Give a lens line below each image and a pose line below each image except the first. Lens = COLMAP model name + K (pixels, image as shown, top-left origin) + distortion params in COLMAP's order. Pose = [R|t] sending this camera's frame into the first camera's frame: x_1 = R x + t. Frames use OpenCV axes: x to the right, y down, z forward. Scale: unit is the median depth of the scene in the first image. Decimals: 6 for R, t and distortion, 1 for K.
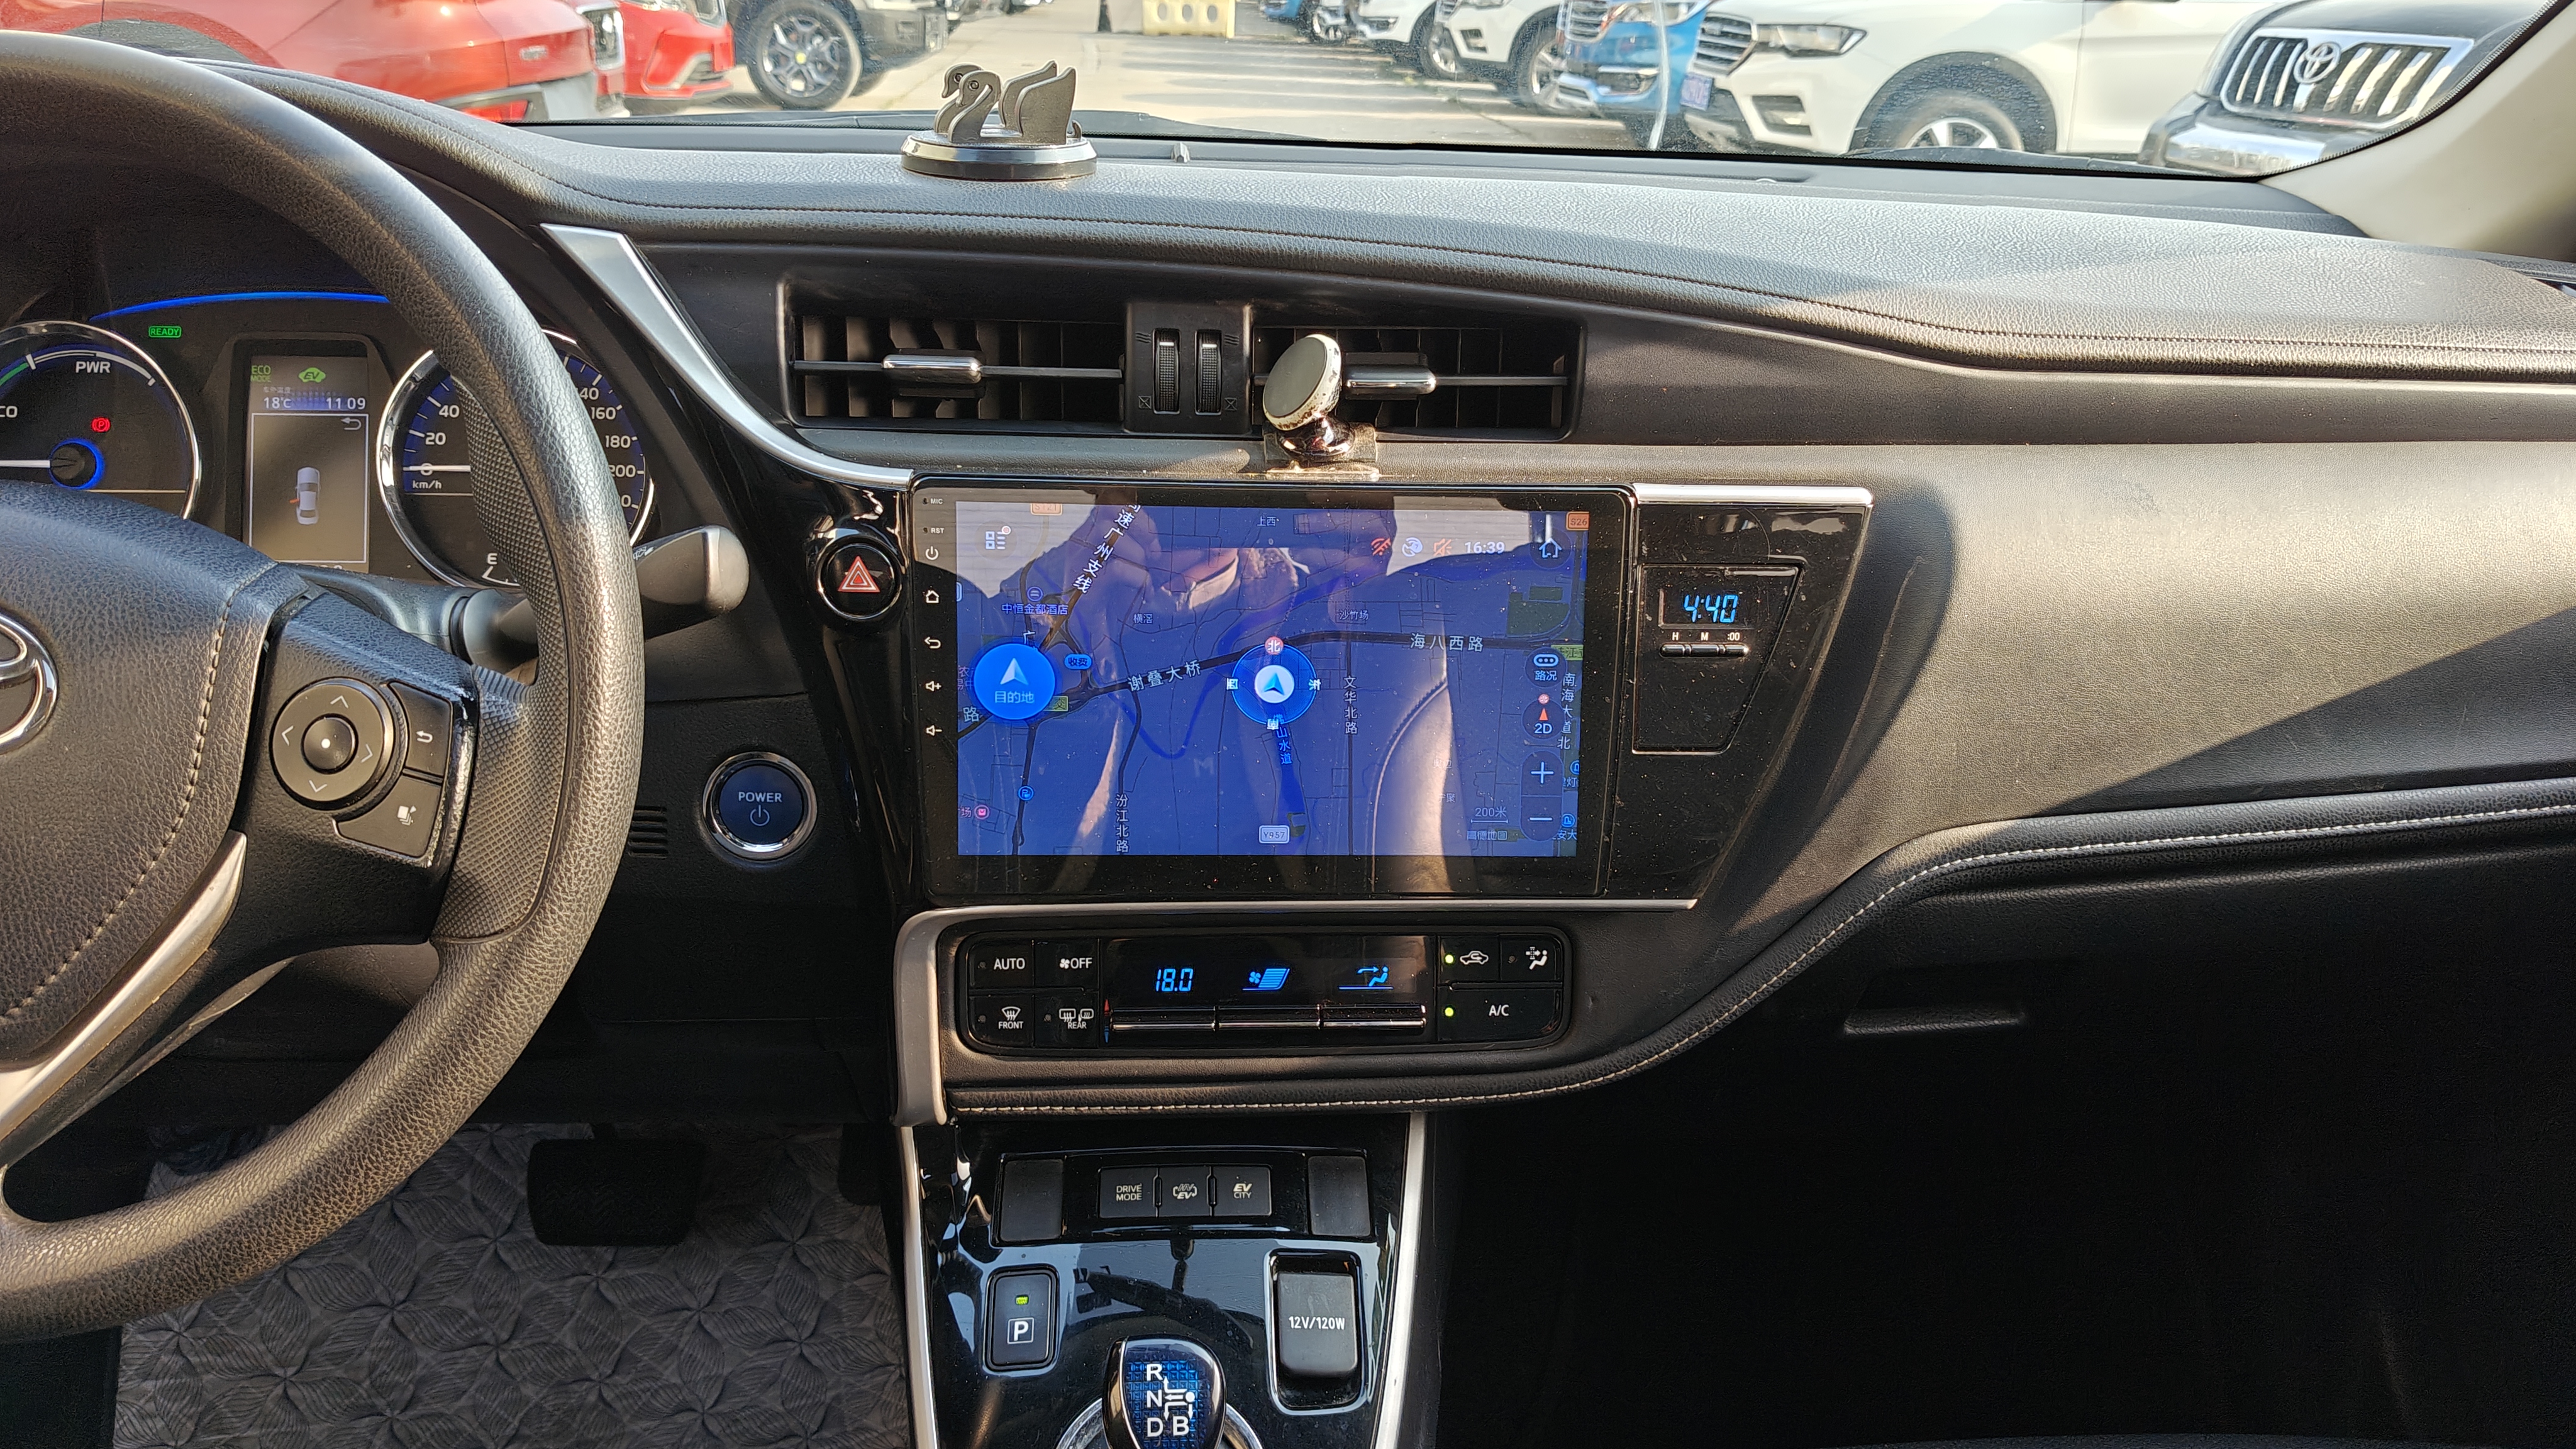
lens RADIAL K [[2040.2, 0, 1318.7], [0, 2040.2, 707.0], [0, 0, 1]] dist [0.039546, -0.112509]
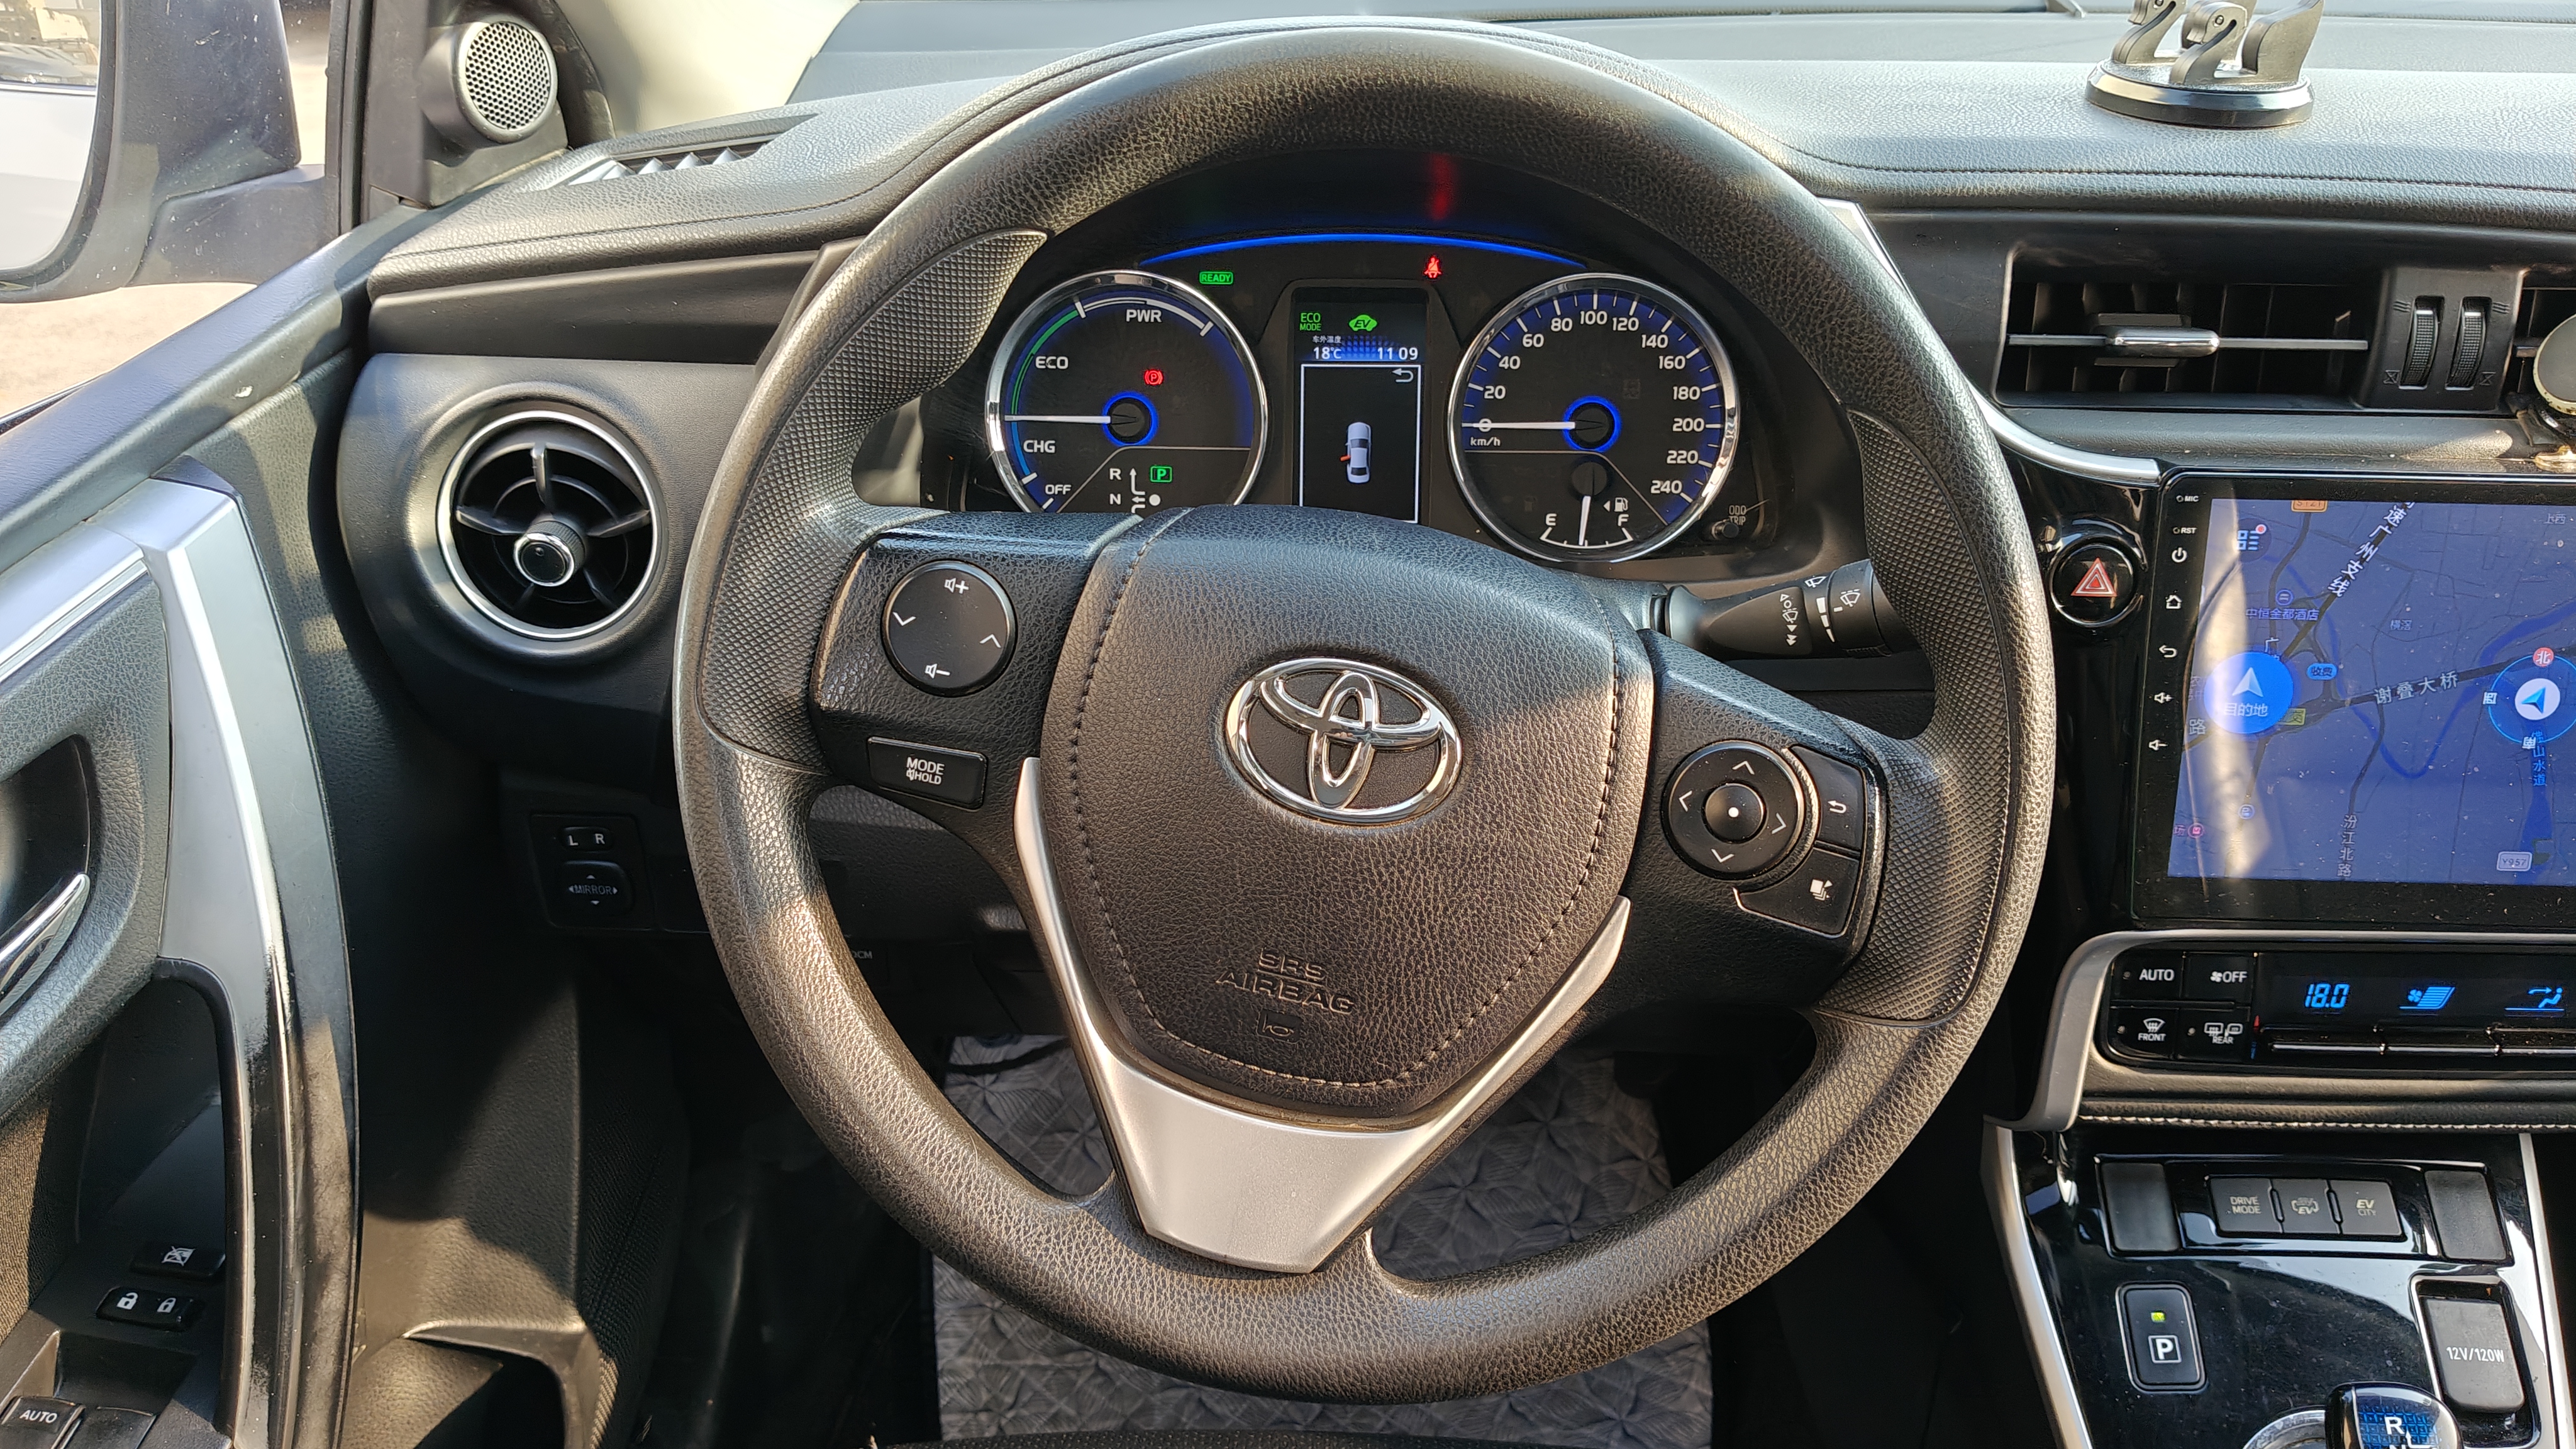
lens RADIAL K [[2040.2, 0, 1296.0], [0, 2040.2, 754.4], [0, 0, 1]] dist [0.039546, -0.112509]
pose [[0.991205, 0.025722, -0.129813, -0.439235], [-0.006716, 0.989443, 0.144768, -0.112425], [0.132166, -0.142623, 0.980913, 0.036732]]
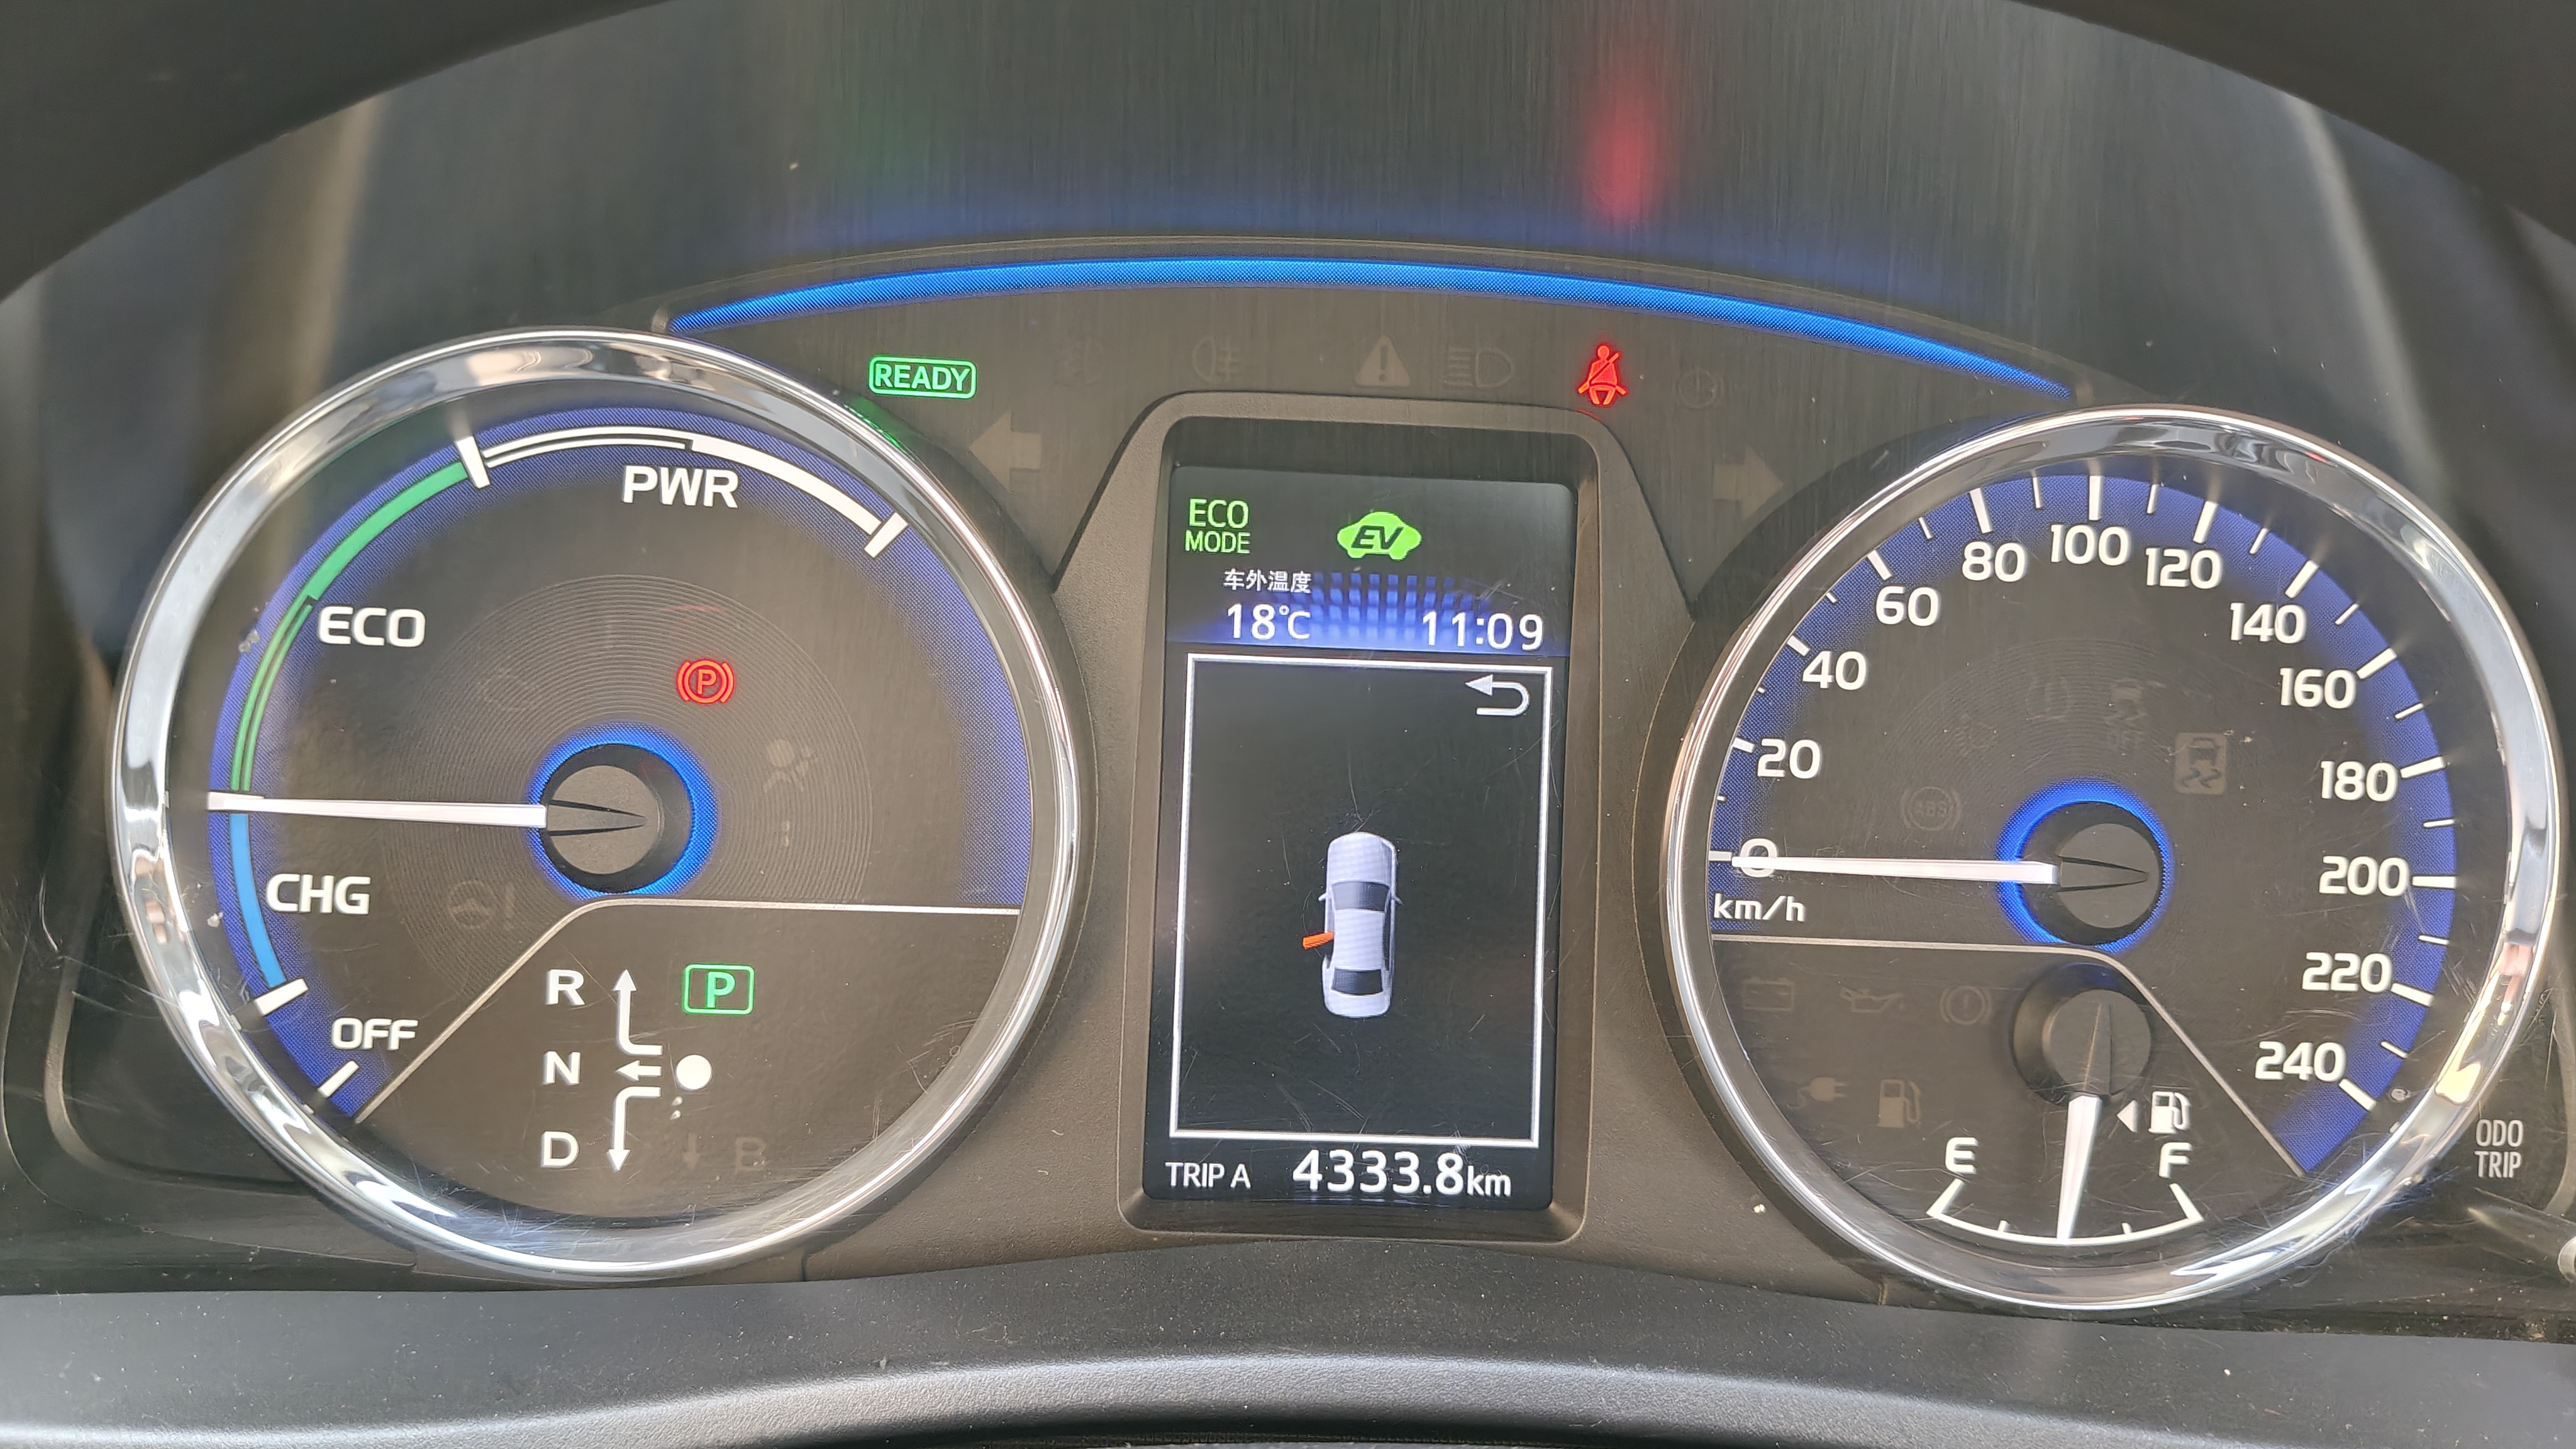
lens RADIAL K [[2040.2, 0, 1302.9], [0, 2040.2, 713.7], [0, 0, 1]] dist [0.039546, -0.112509]
pose [[0.999307, 0.035517, -0.011143, -0.556725], [-0.035224, 0.999055, 0.025478, -0.159068], [0.012037, -0.025068, 0.999613, 0.769378]]
